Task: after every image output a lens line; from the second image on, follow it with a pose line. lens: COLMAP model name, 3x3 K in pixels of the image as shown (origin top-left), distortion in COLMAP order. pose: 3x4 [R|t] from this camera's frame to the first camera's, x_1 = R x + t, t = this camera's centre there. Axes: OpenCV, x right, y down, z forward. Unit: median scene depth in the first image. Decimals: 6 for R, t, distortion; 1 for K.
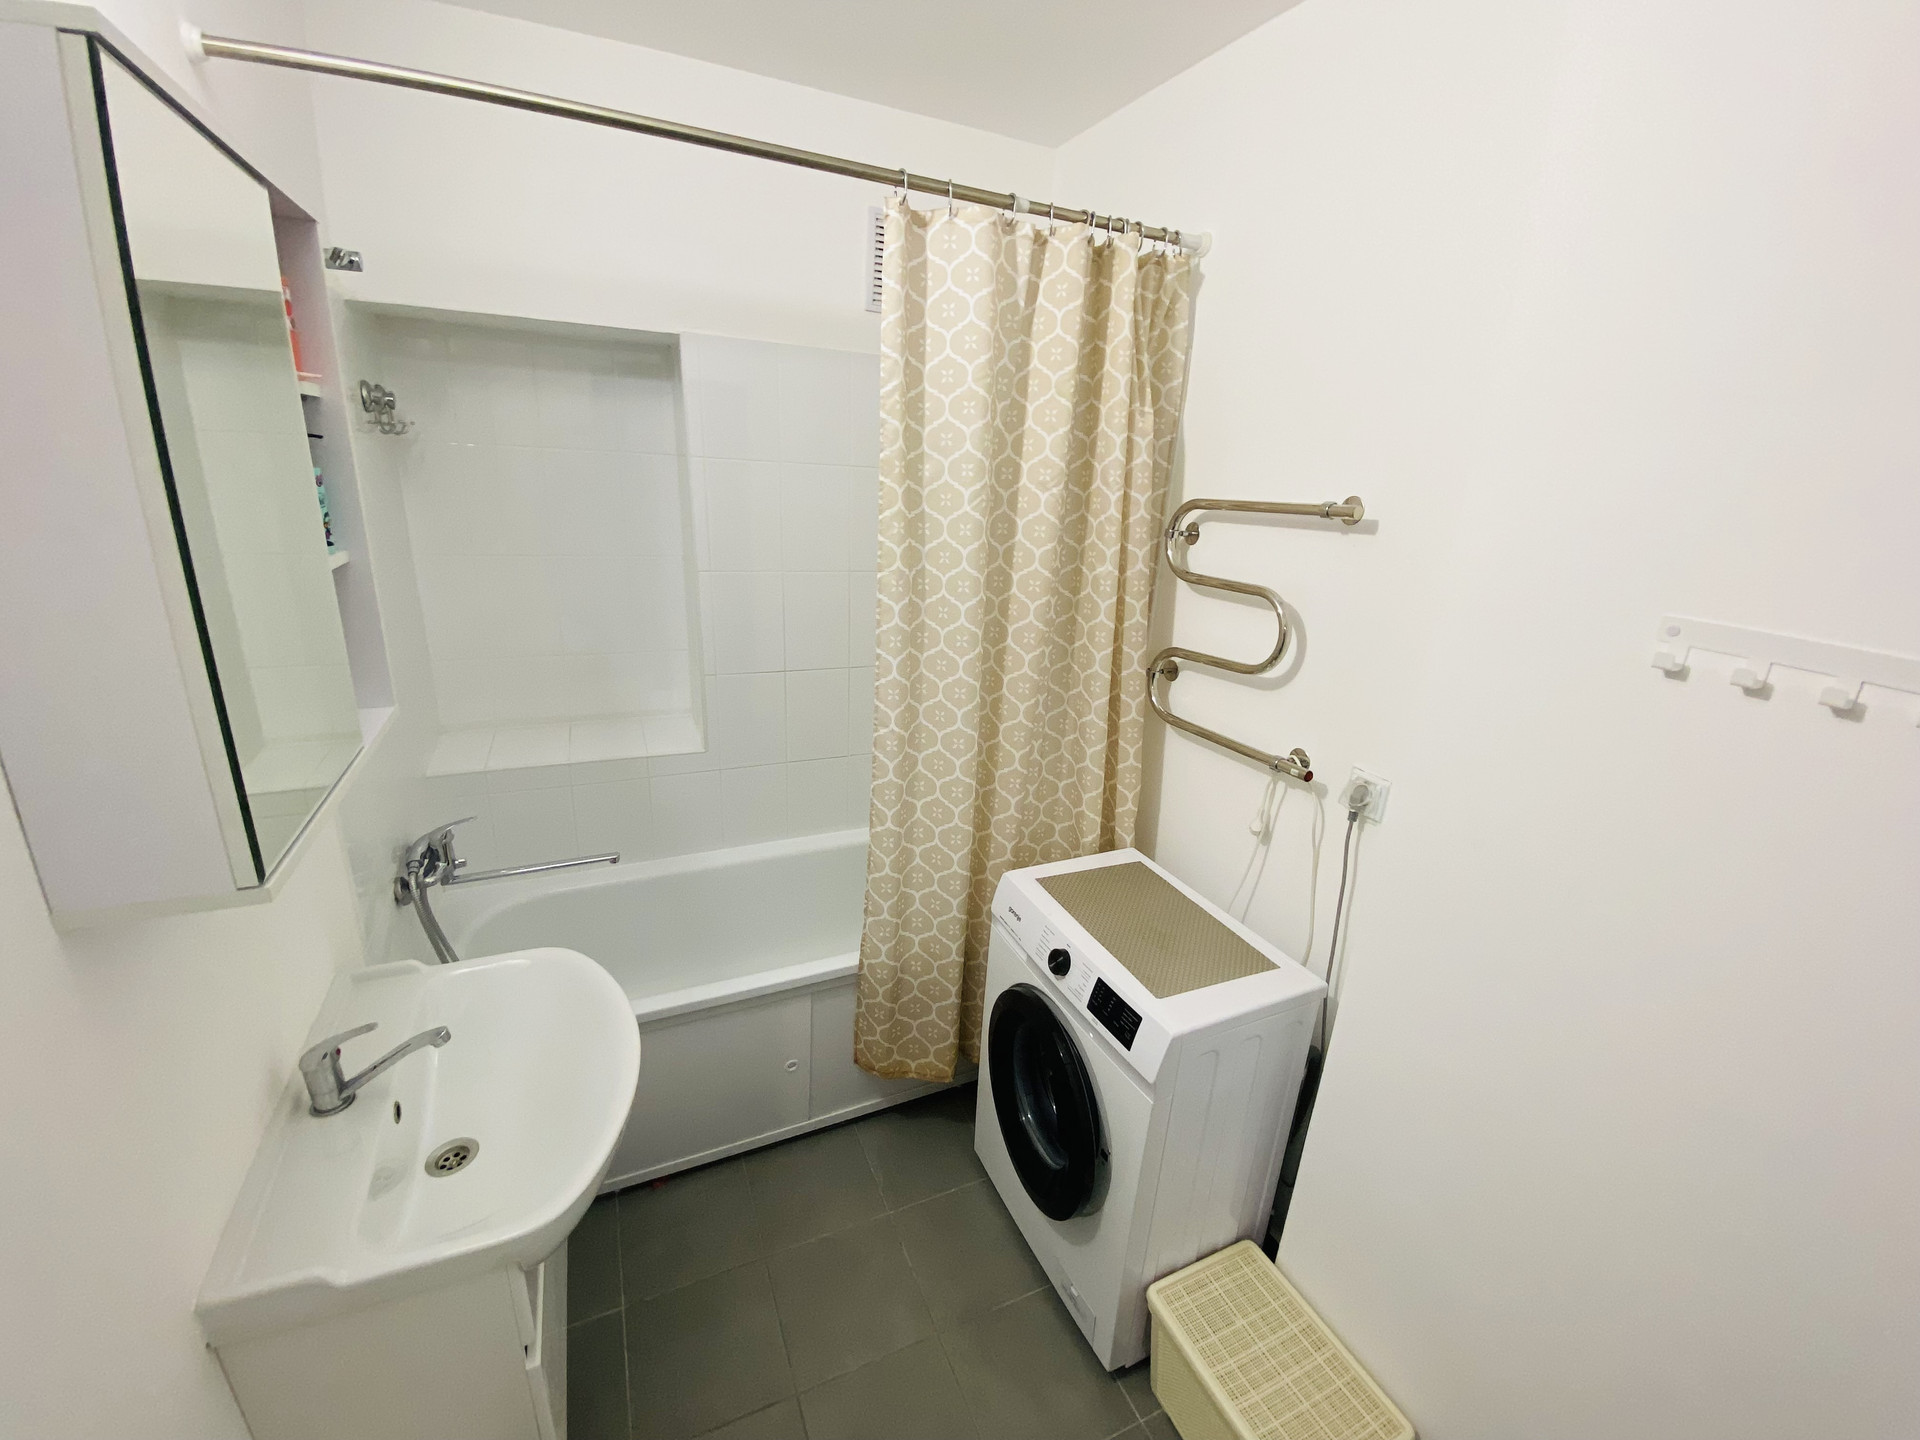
lens RADIAL K [[776.4, 0, 955.8], [0, 776.4, 721.3], [0, 0, 1]] dist [0.010769, -0.016067]
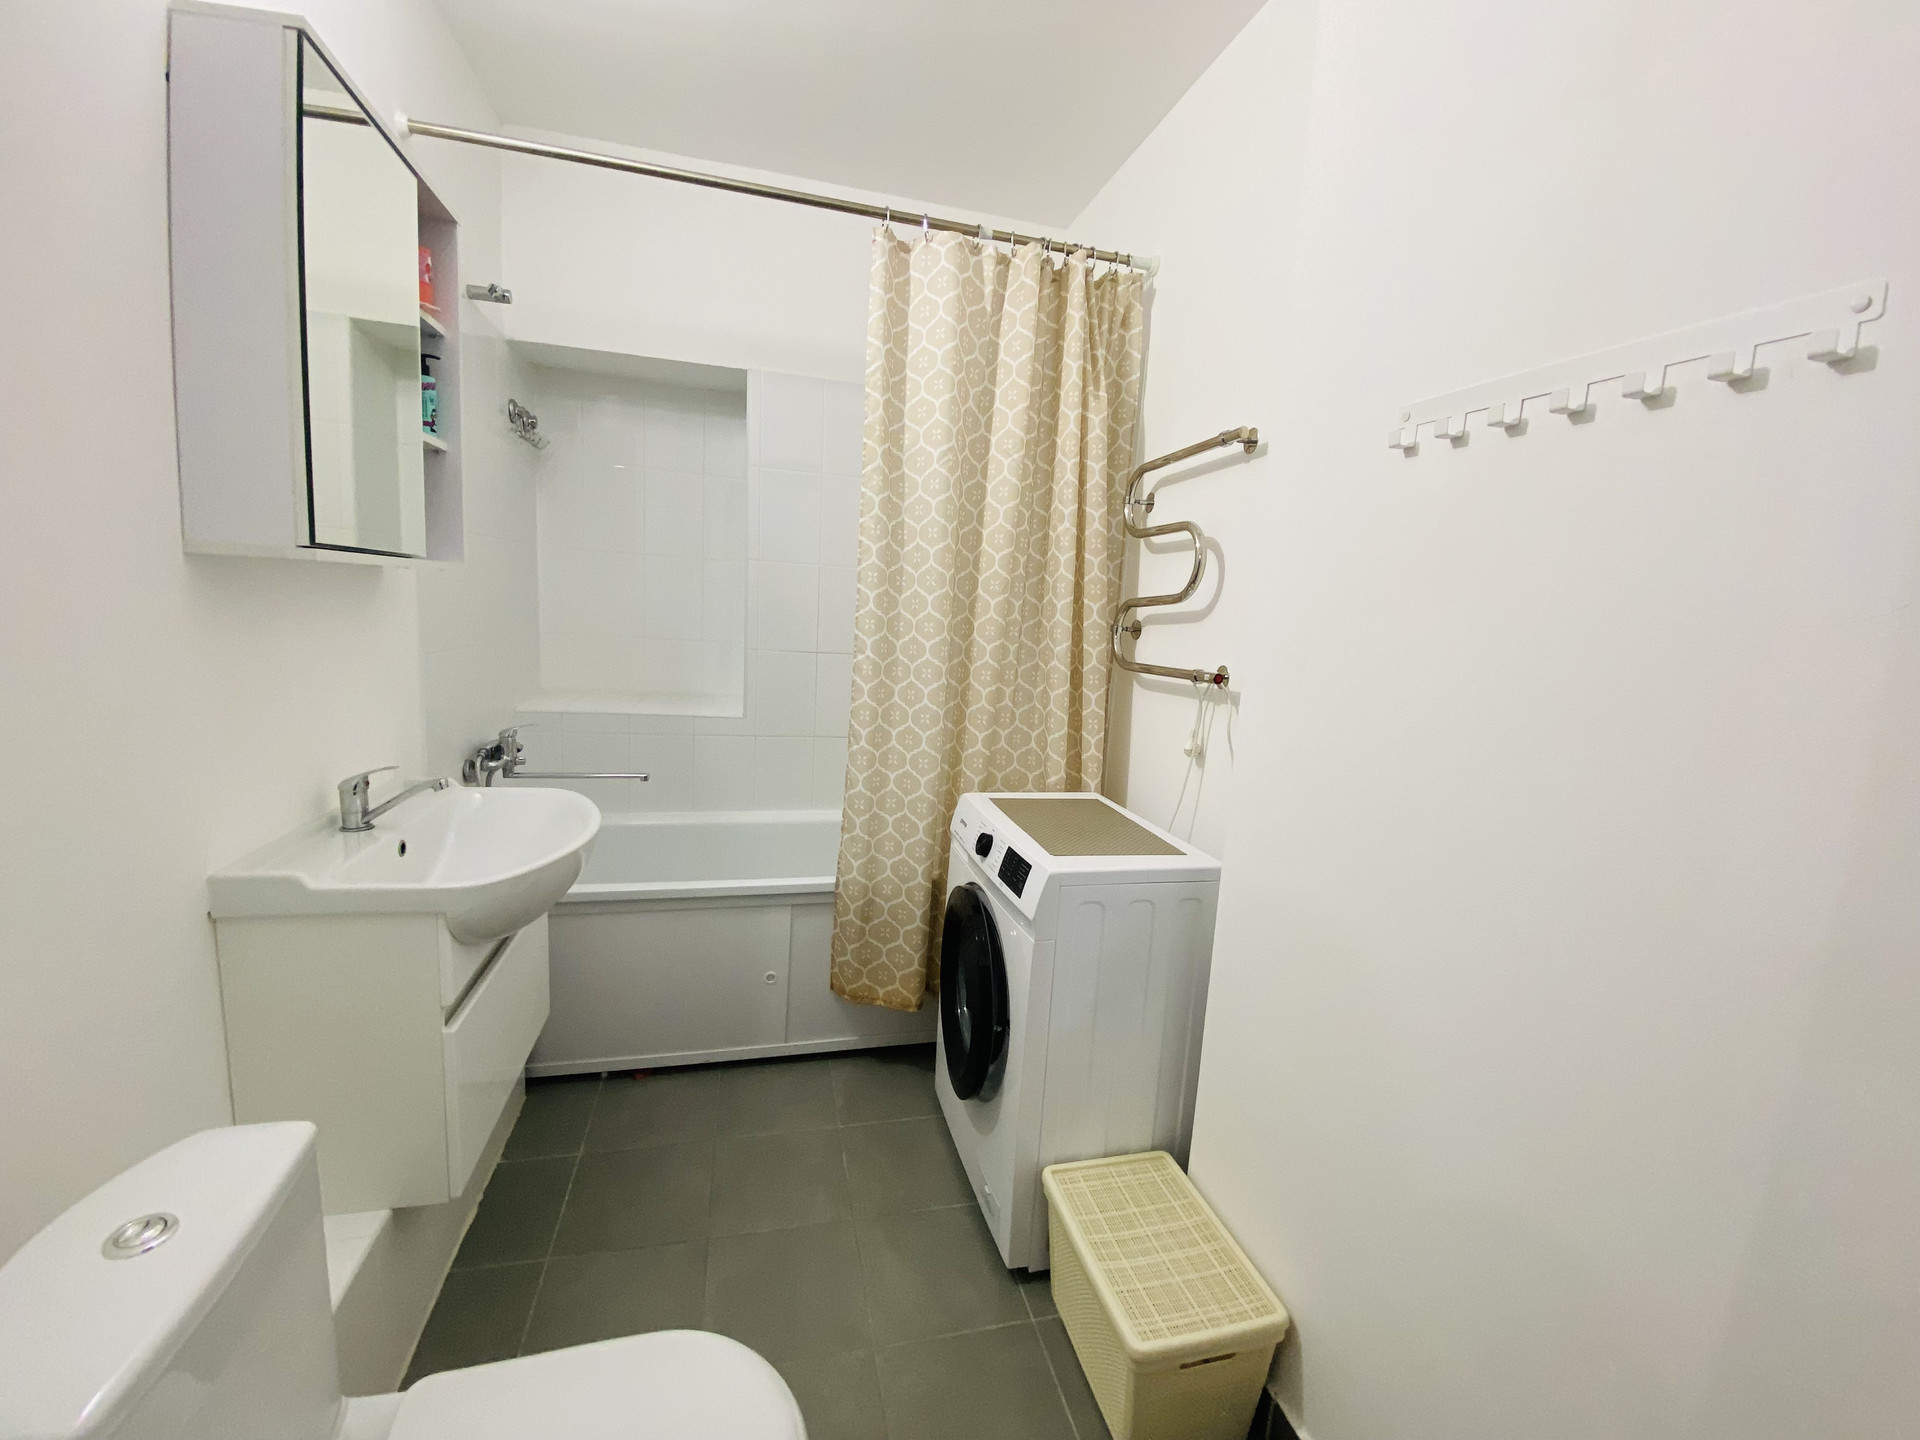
lens RADIAL K [[780.0, 0, 961.6], [0, 780.0, 726.9], [0, 0, 1]] dist [0.015880, -0.020320]
pose [[0.984357, 0.034026, -0.172871, 0.263856], [-0.063992, 0.983216, -0.170856, 0.310773], [0.164156, 0.179246, 0.970012, -0.085919]]
